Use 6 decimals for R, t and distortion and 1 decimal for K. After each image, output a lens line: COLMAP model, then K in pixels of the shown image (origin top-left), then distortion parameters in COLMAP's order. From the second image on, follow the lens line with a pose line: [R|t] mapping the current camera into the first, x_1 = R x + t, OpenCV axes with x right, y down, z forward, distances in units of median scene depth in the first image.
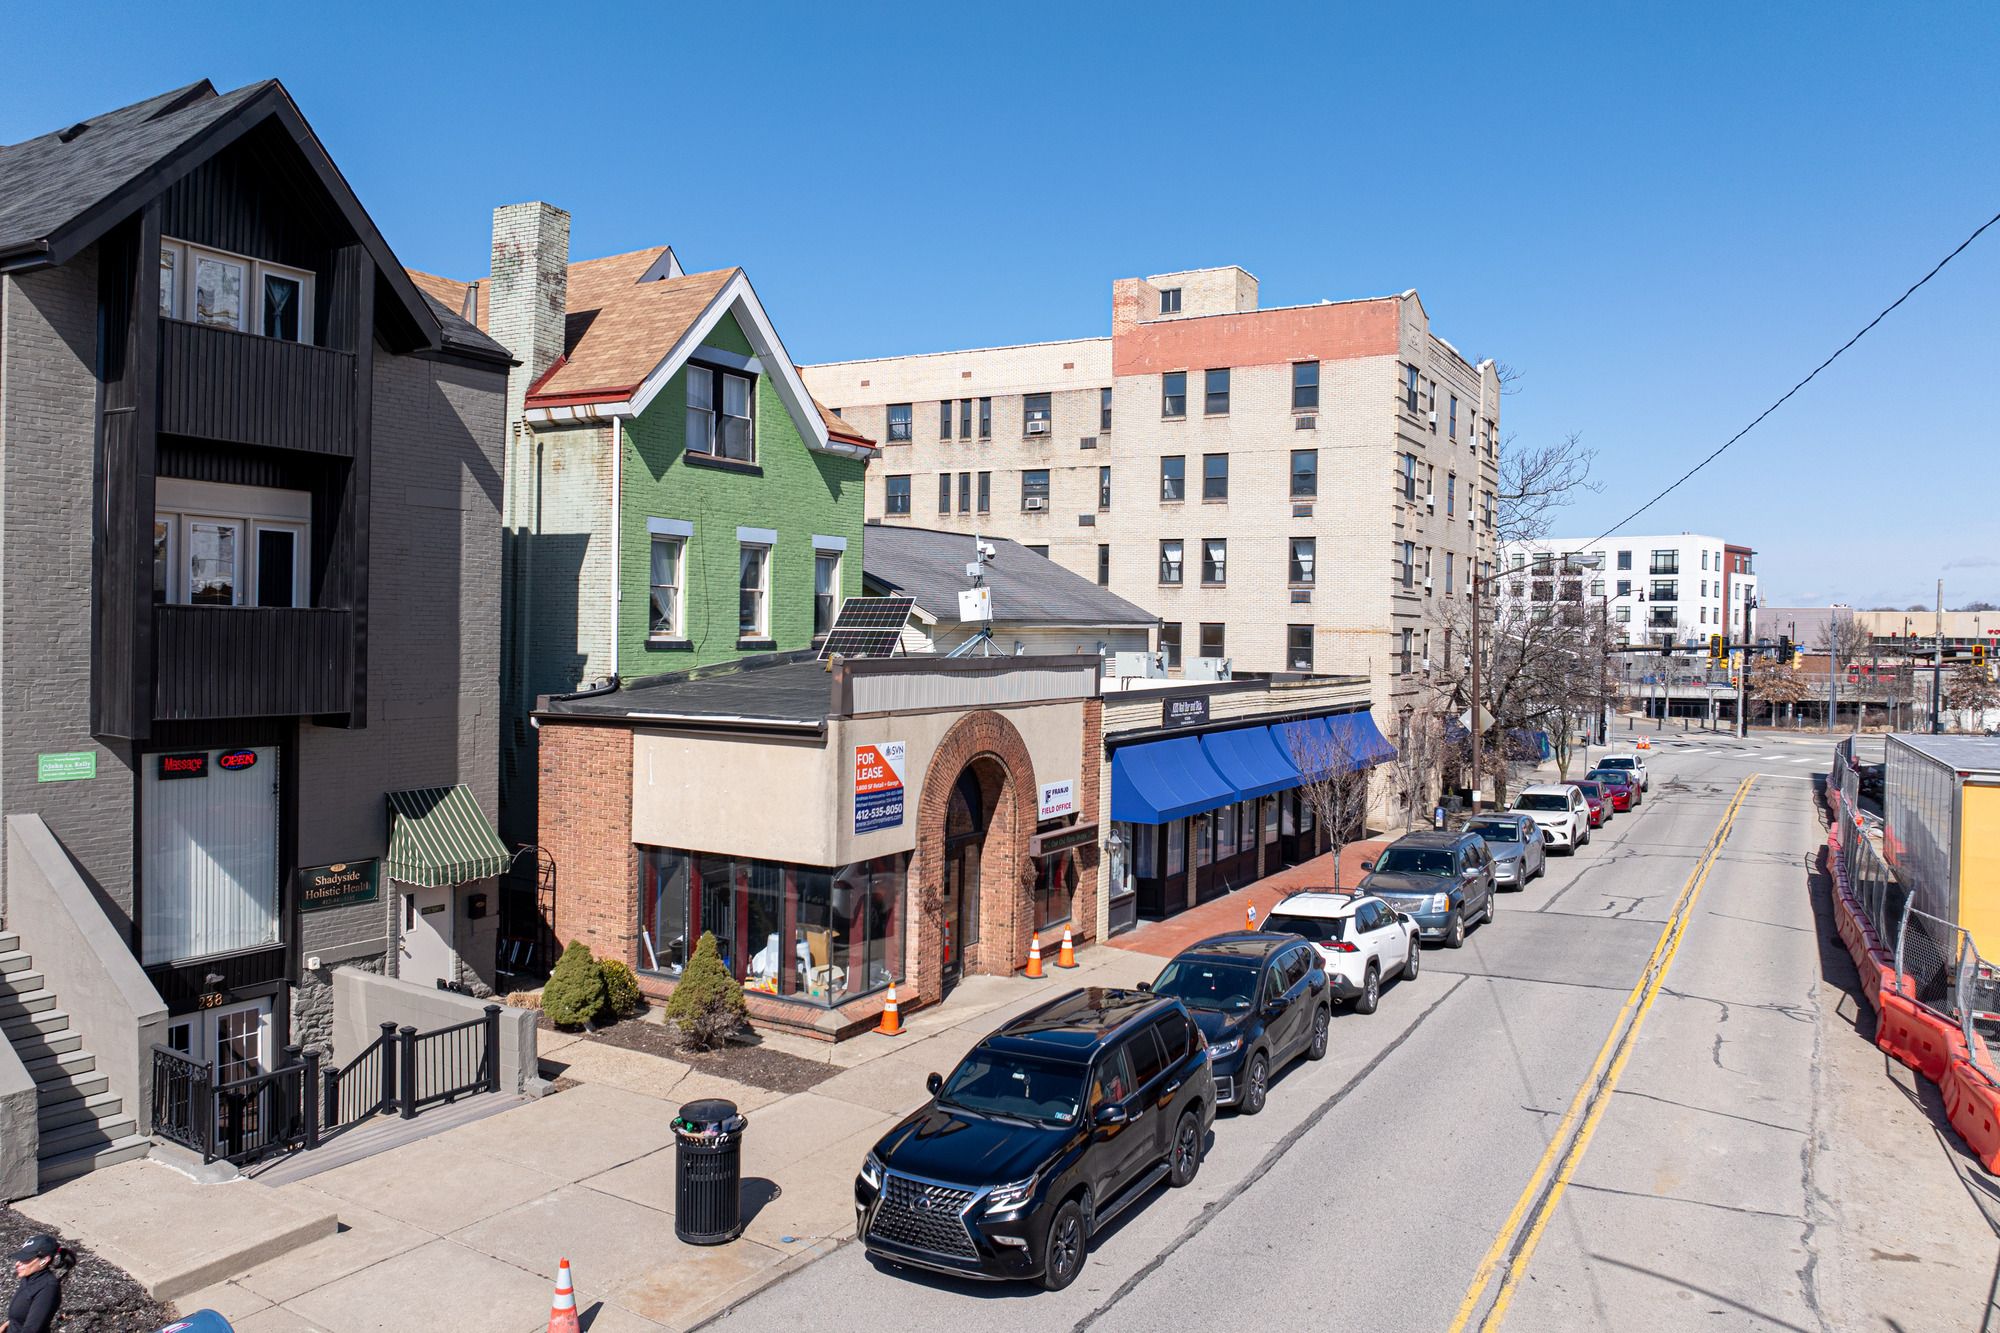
lens RADIAL K [[1407.8, 0, 997.6], [0, 1407.8, 648.8], [0, 0, 1]] dist [-0.024172, -0.003298]
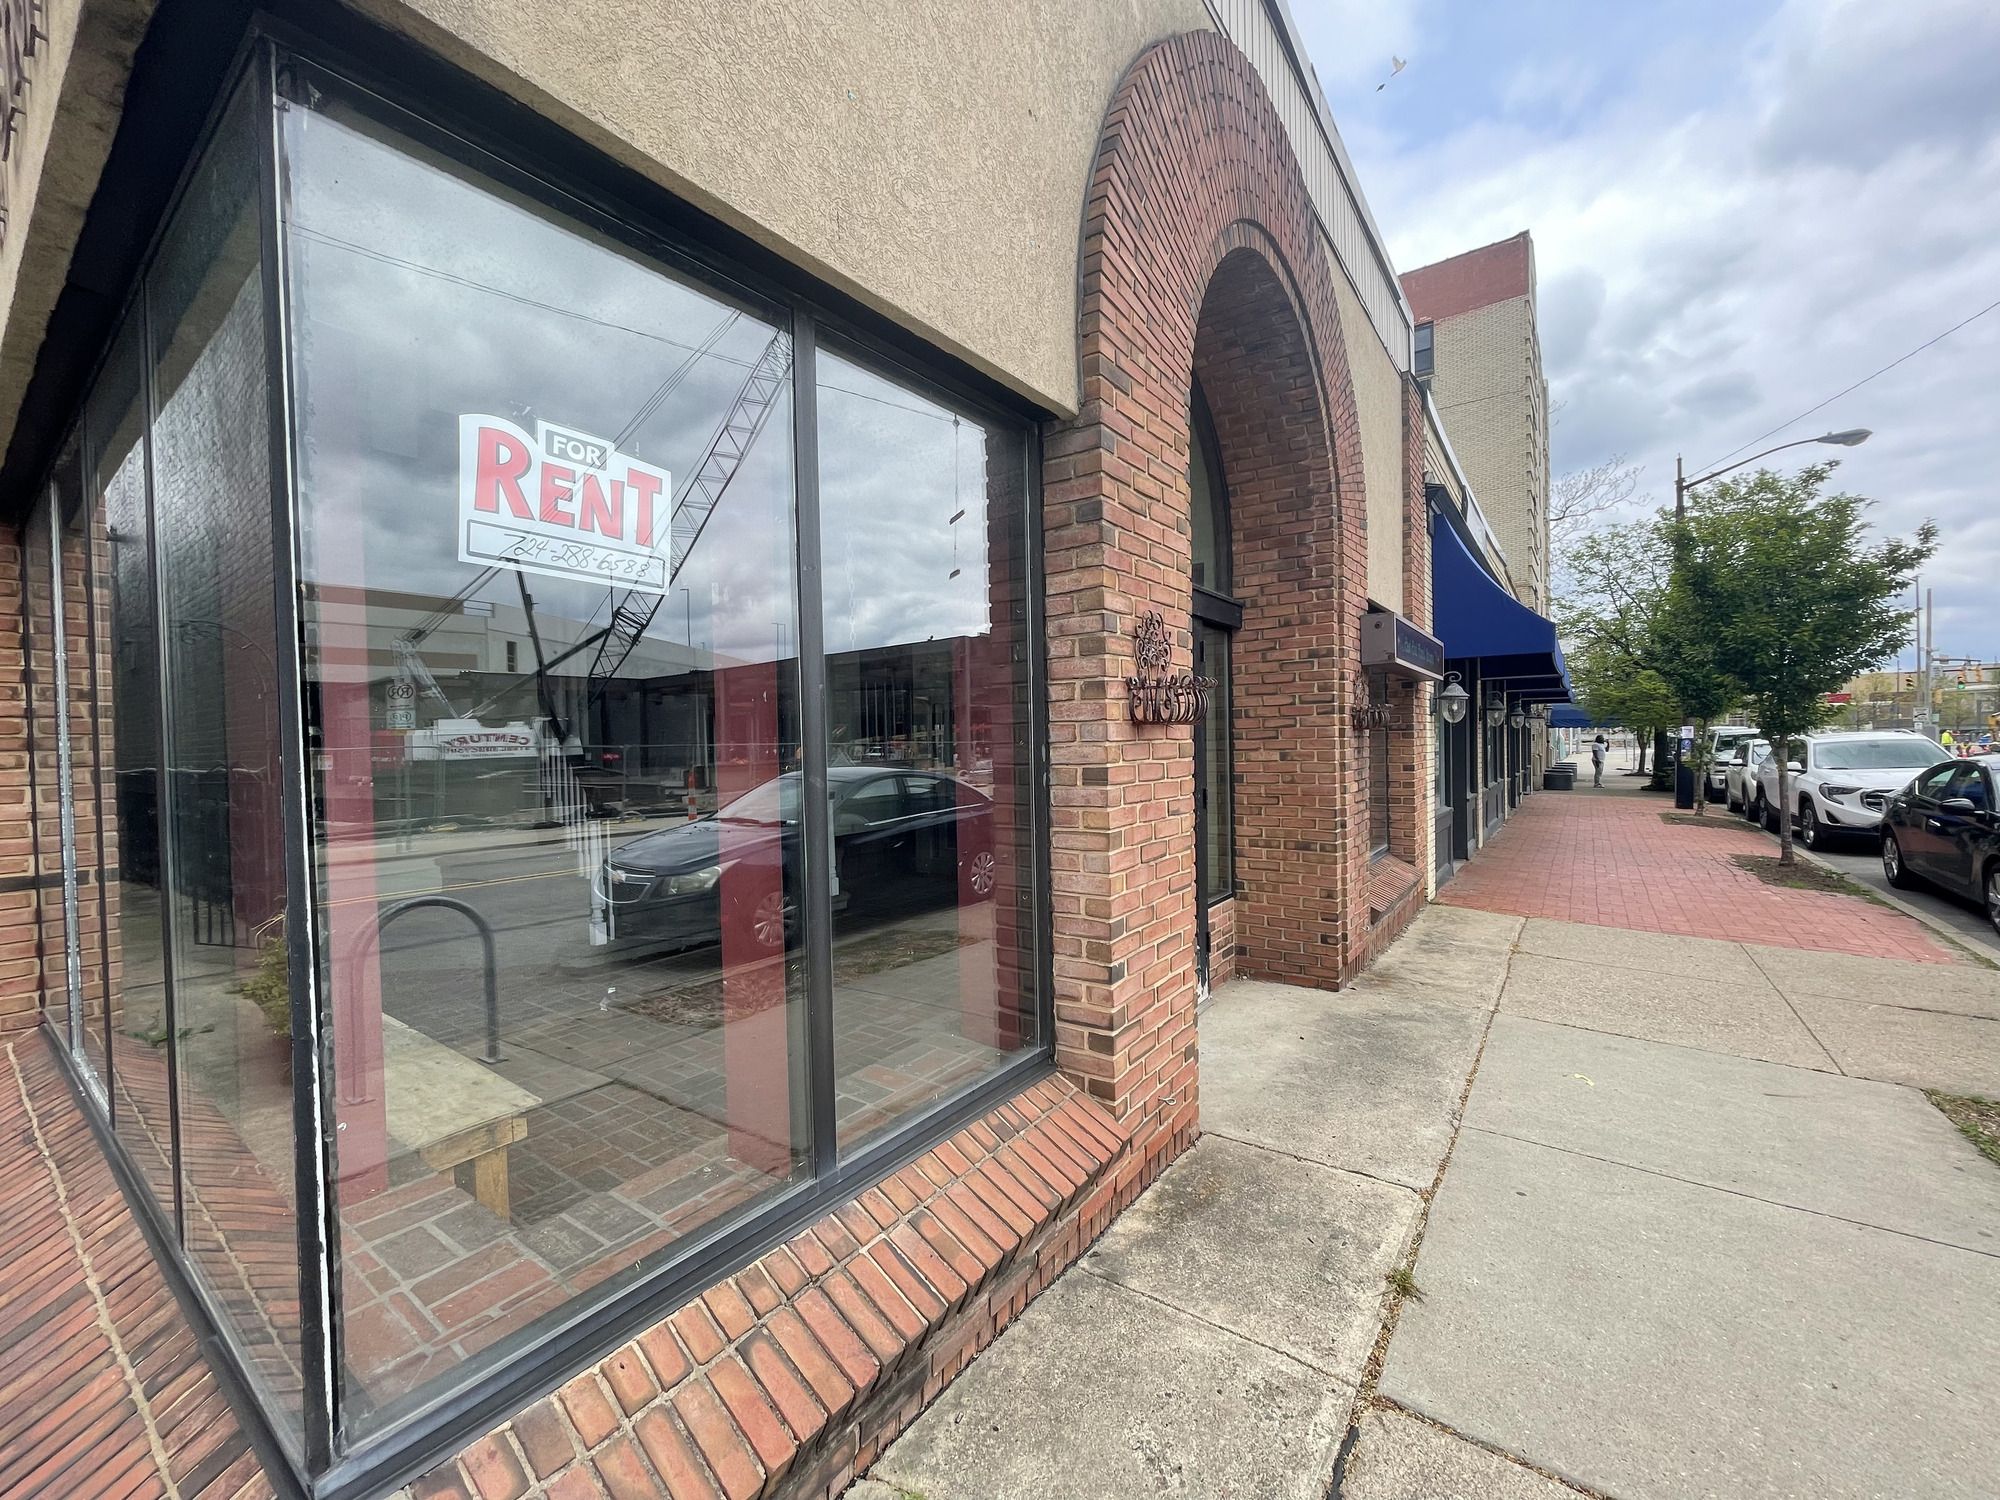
lens RADIAL K [[804.4, 0, 1000.7], [0, 804.4, 755.2], [0, 0, 1]] dist [-0.004949, -0.000465]
pose [[0.993924, -0.039341, -0.102799, -0.054202], [0.039532, 0.999218, -0.000180, 0.174271], [0.102726, -0.003885, 0.994702, 0.805451]]
